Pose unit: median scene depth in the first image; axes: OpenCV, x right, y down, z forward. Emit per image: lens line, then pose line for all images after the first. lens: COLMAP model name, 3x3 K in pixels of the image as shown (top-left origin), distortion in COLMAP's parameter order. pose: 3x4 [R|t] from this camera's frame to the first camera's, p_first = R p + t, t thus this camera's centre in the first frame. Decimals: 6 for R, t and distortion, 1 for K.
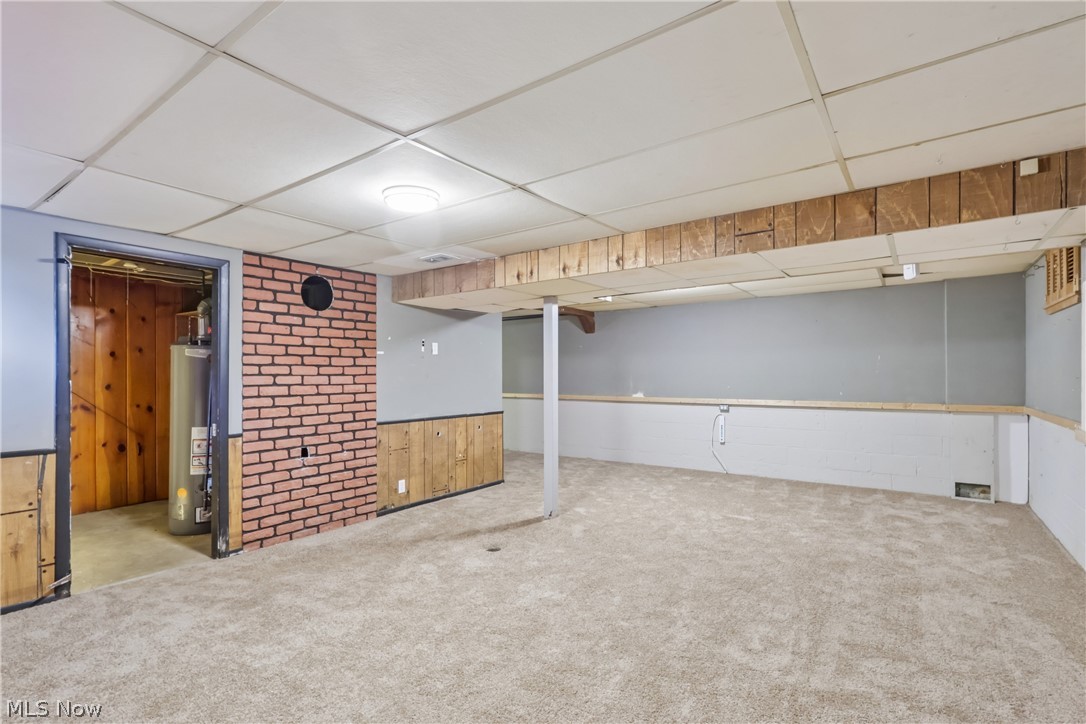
lens RADIAL K [[516.7, 0, 537.5], [0, 516.7, 369.0], [0, 0, 1]] dist [0.000790, 0.001834]
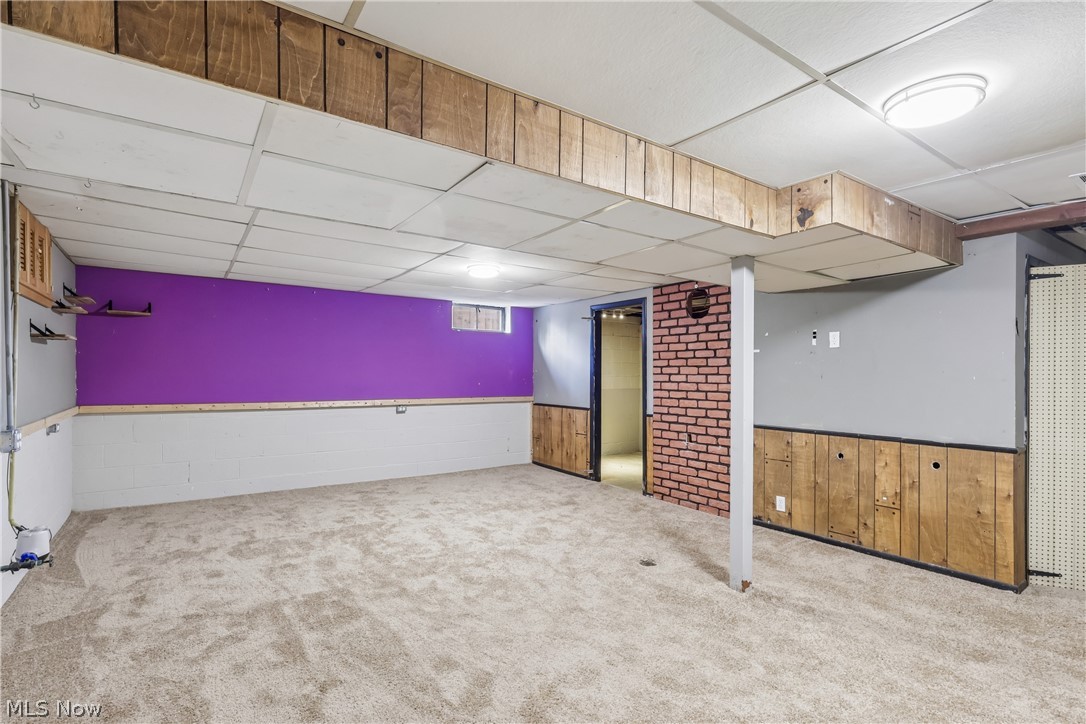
lens RADIAL K [[516.7, 0, 537.2], [0, 516.7, 369.5], [0, 0, 1]] dist [0.000790, 0.001834]
pose [[-0.321028, -0.004173, -0.947061, 0.815615], [0.007780, 0.999945, -0.007044, 0.006306], [0.947038, -0.009629, -0.320978, 1.057288]]
